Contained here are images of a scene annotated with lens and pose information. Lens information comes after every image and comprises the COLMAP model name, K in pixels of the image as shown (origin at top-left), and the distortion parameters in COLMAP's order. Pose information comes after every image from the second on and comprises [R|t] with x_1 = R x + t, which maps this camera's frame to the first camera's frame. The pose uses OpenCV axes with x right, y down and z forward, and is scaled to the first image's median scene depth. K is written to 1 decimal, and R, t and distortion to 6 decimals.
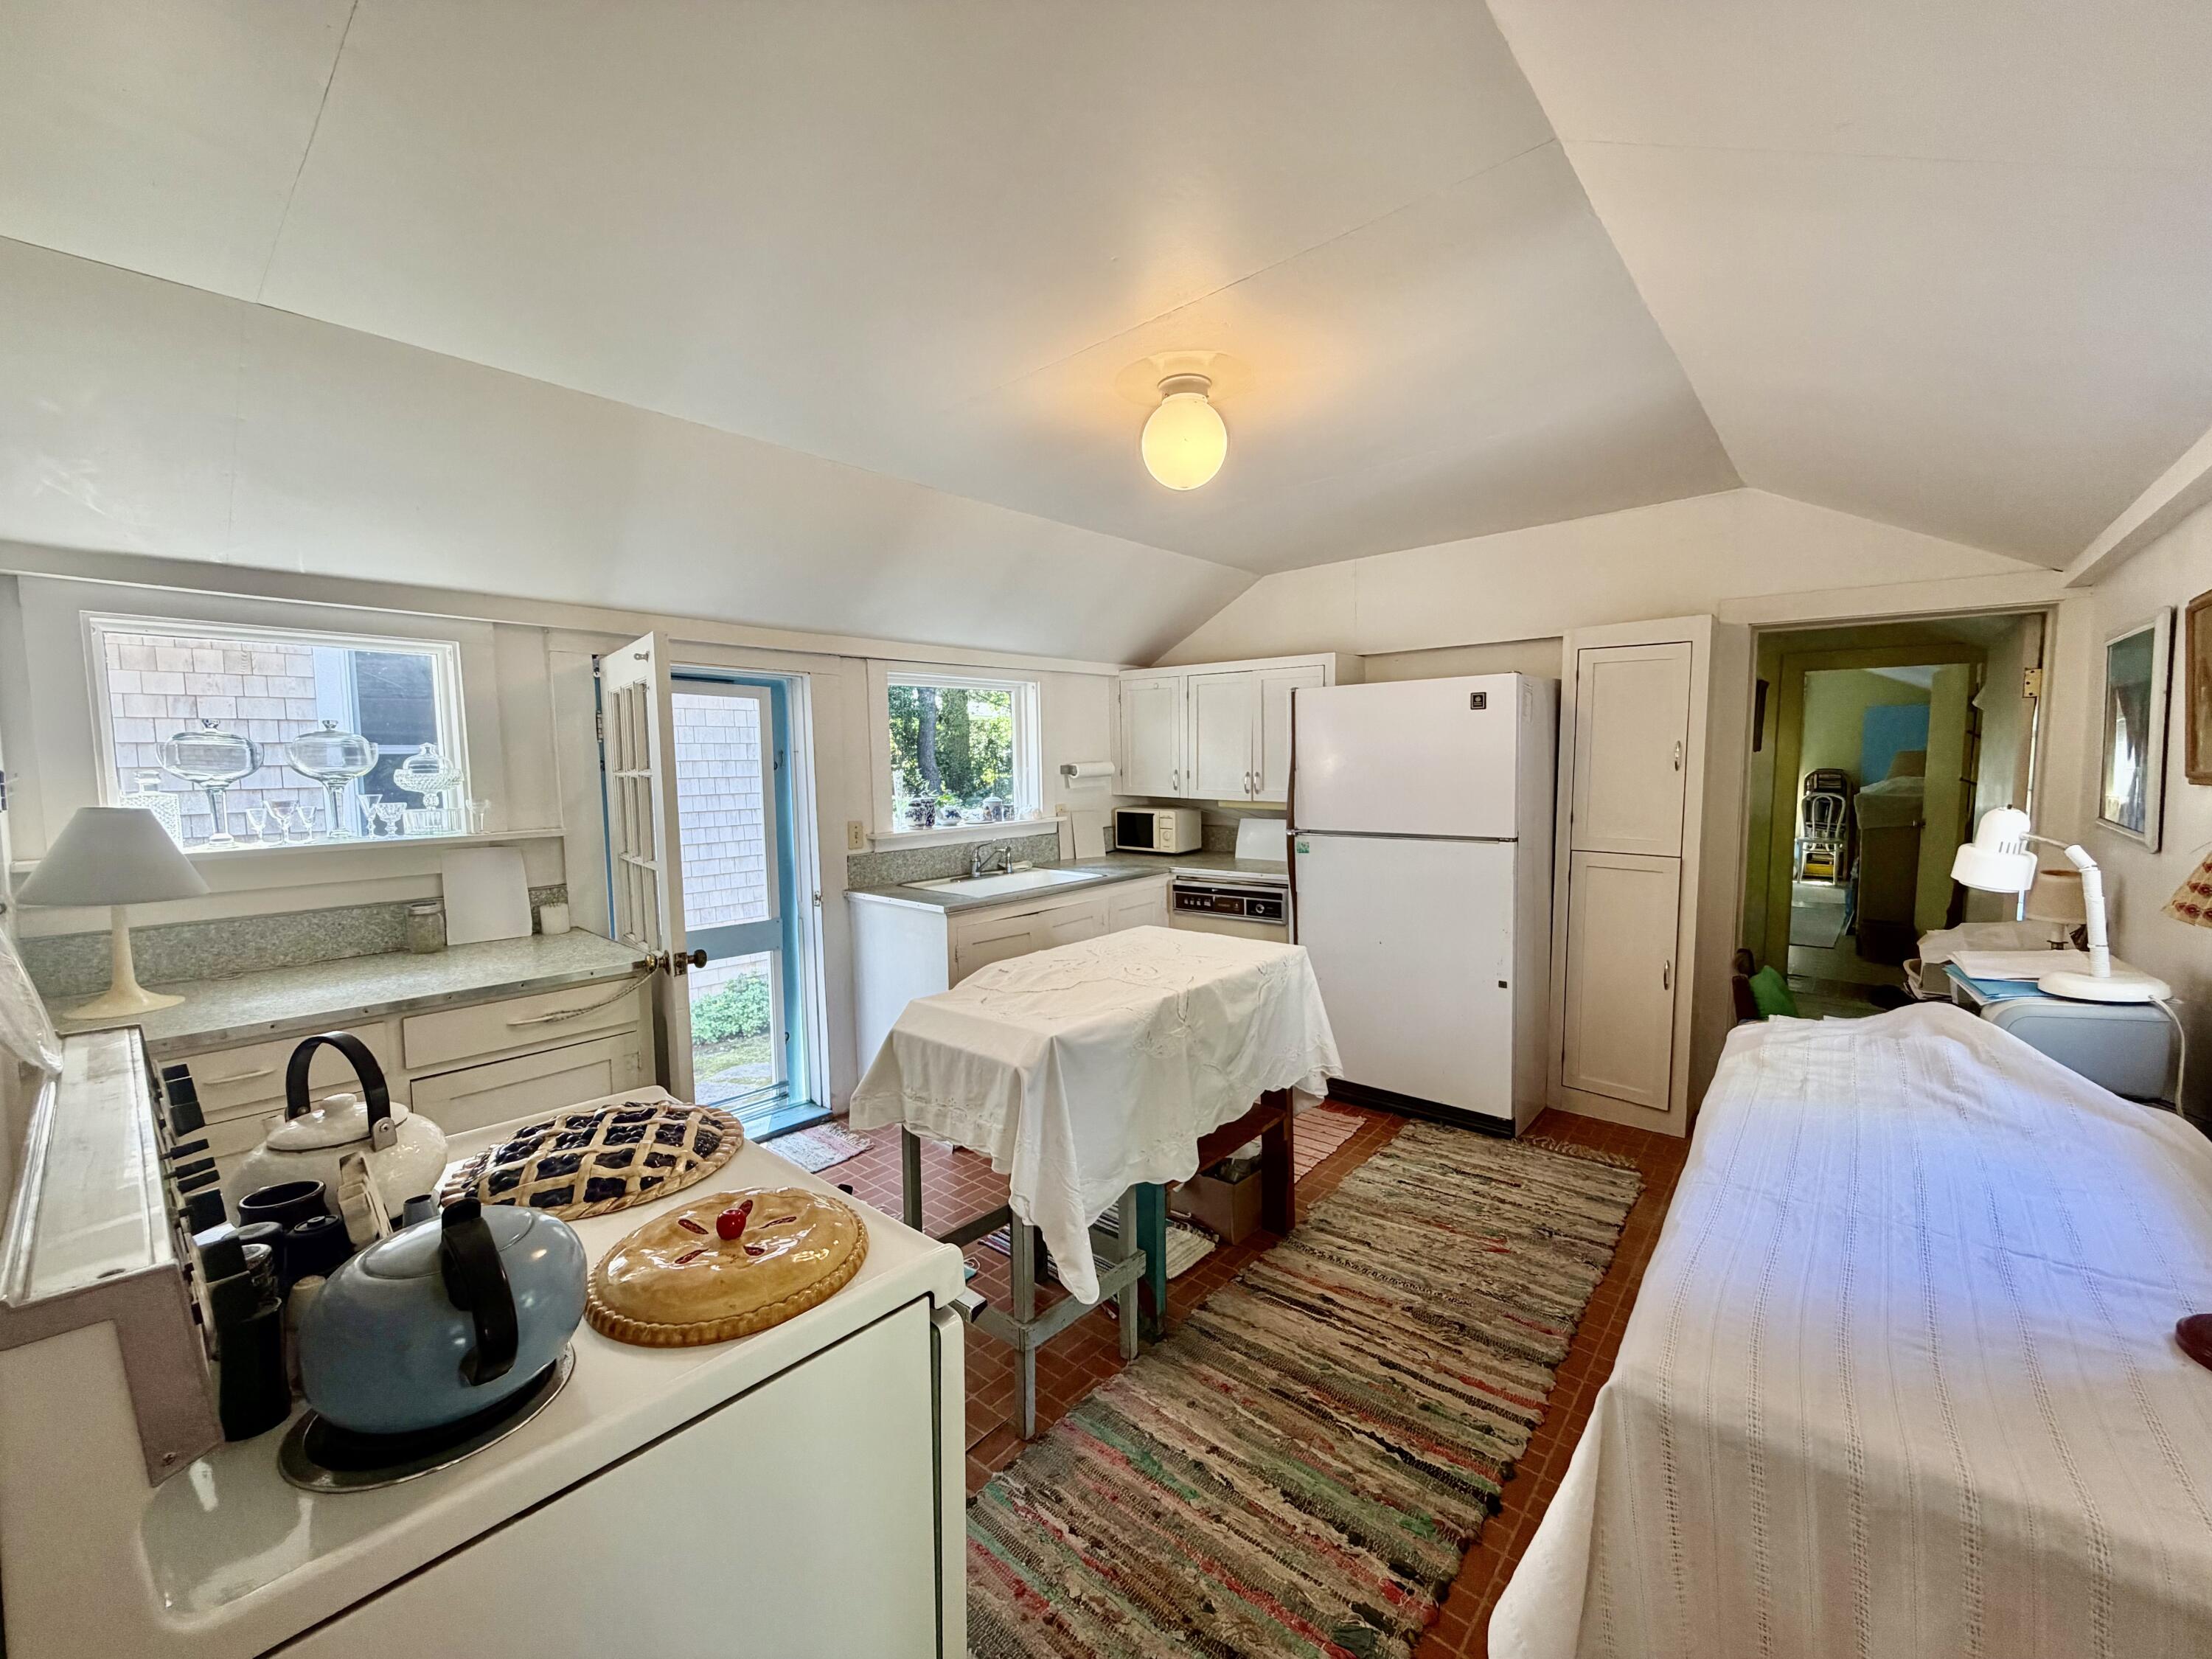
lens RADIAL K [[886.4, 0, 1097.8], [0, 886.4, 831.2], [0, 0, 1]] dist [0.003009, 0.000075]
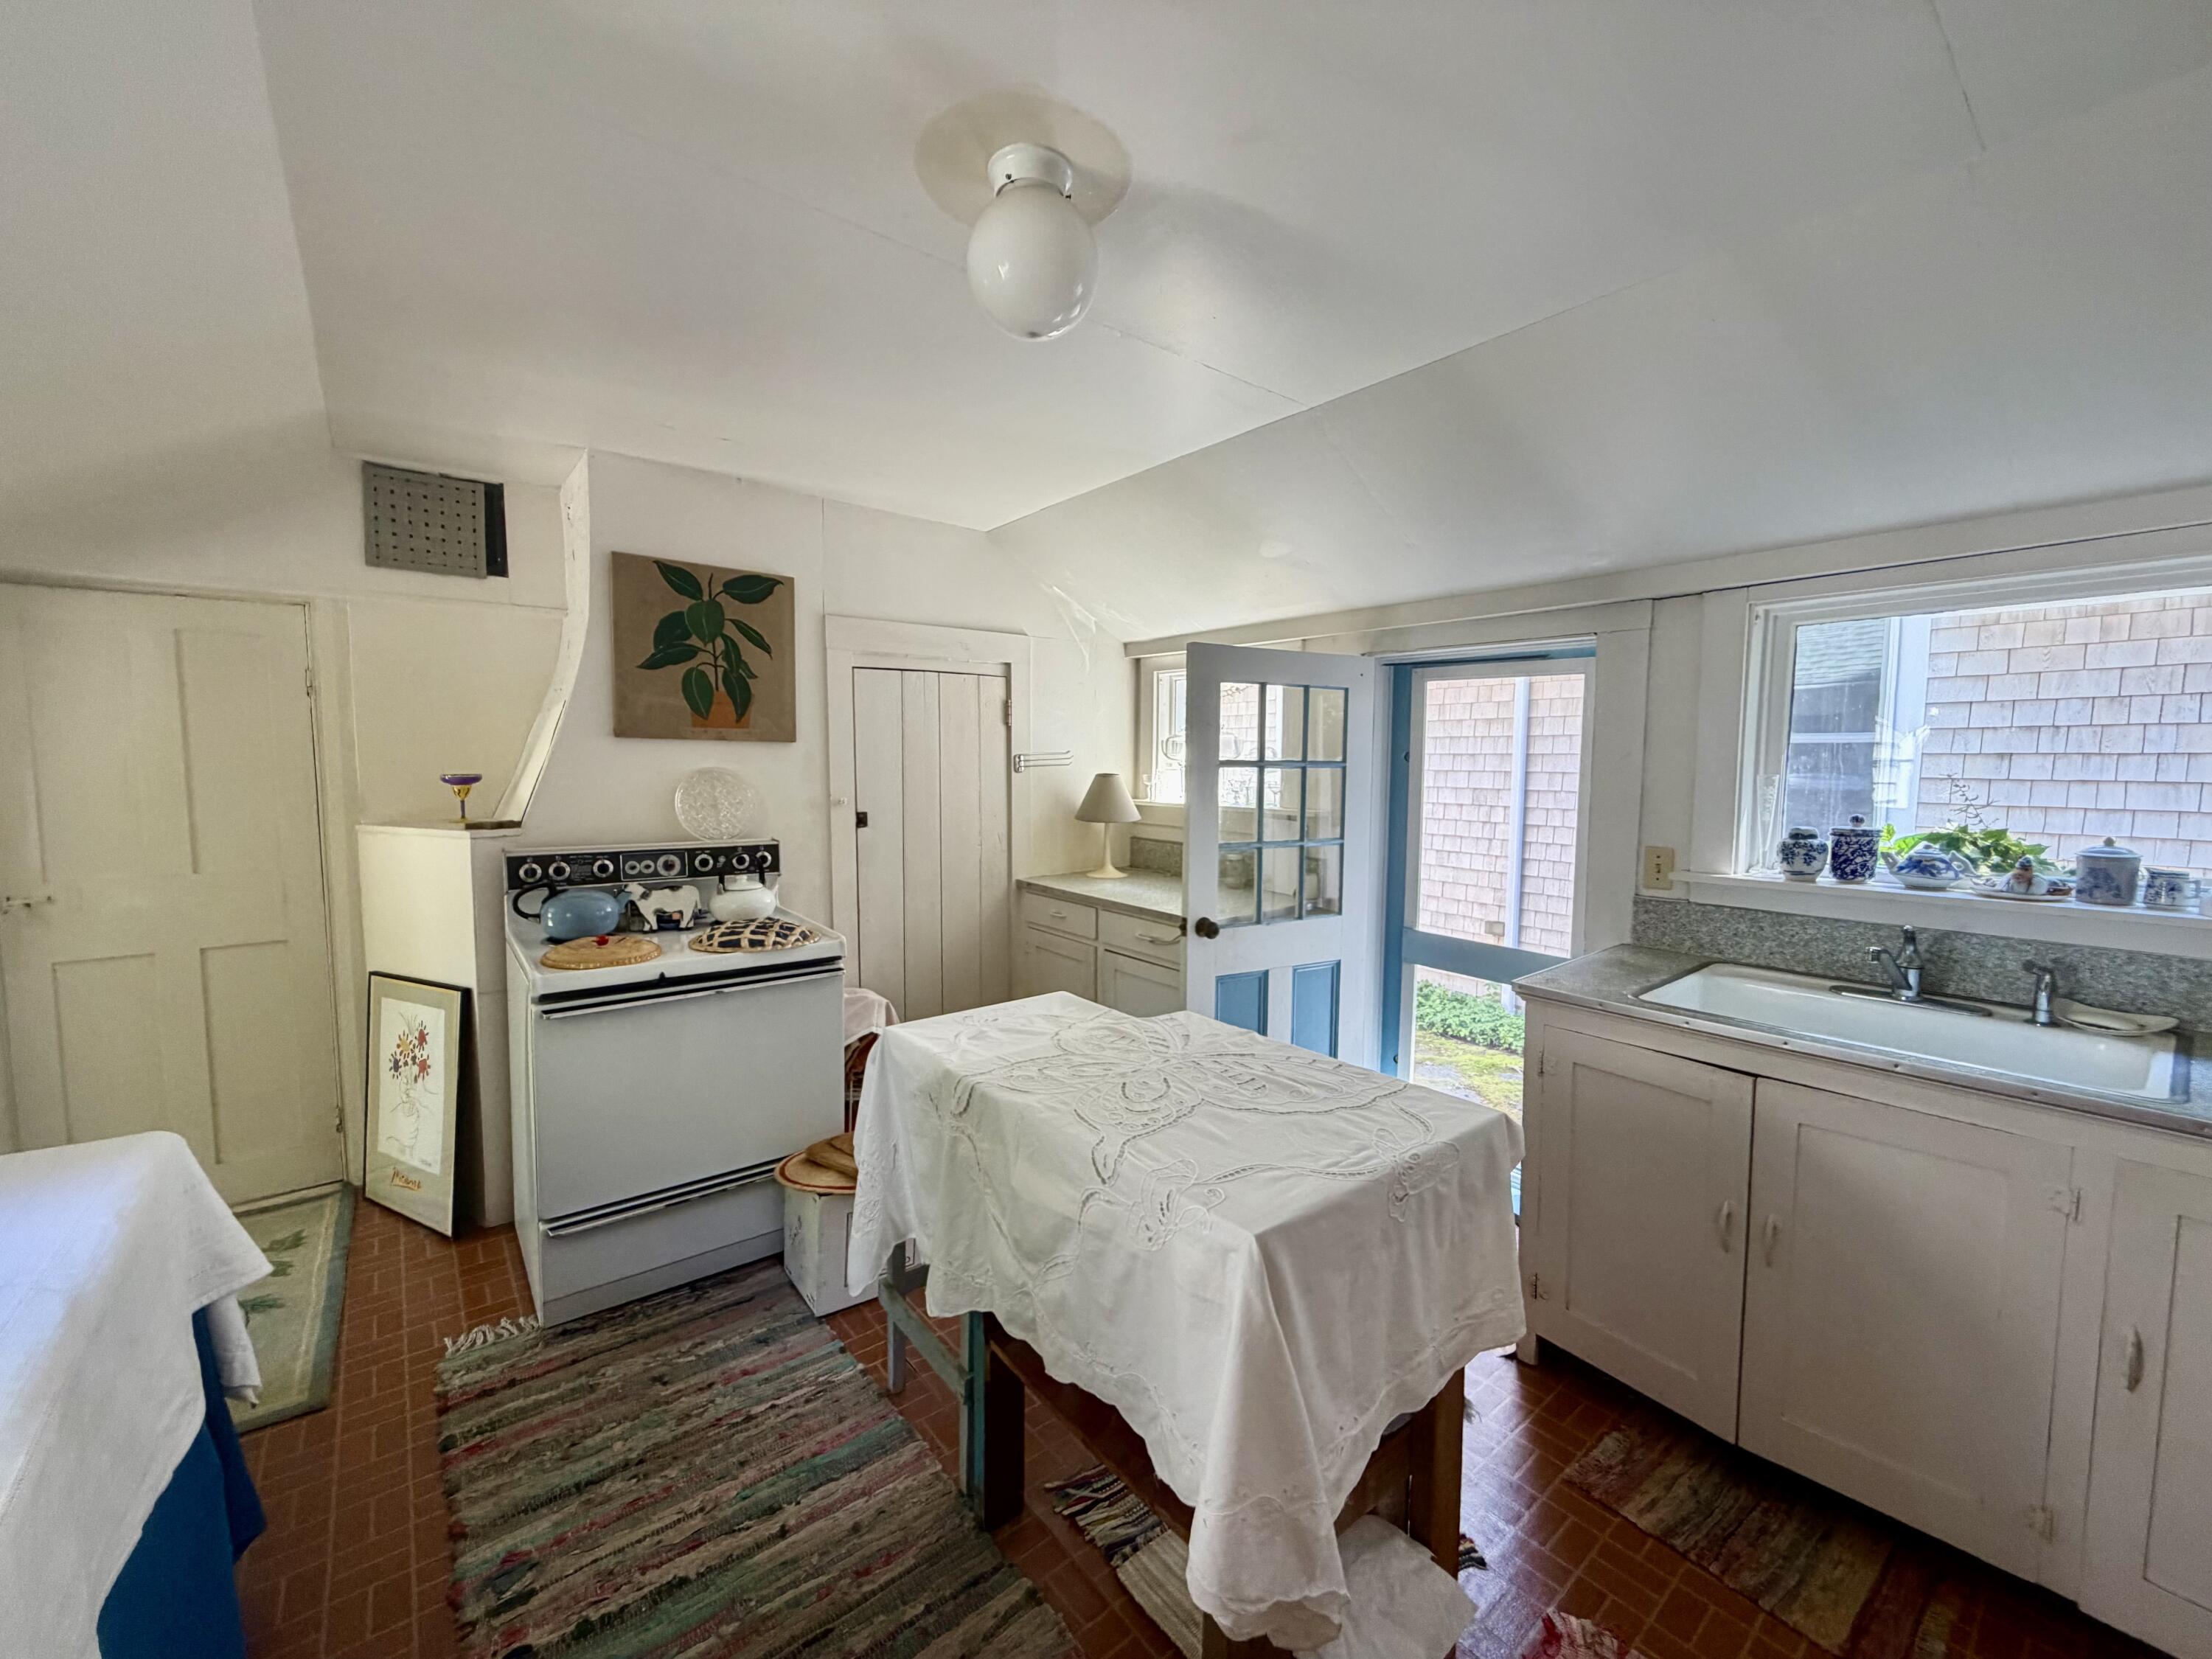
lens RADIAL K [[886.4, 0, 1095.2], [0, 886.4, 831.4], [0, 0, 1]] dist [0.003009, 0.000075]
pose [[-0.182161, 0.094989, -0.978670, 0.892674], [-0.080982, 0.990492, 0.111210, -0.125545], [0.979928, 0.099513, -0.172736, 1.413316]]
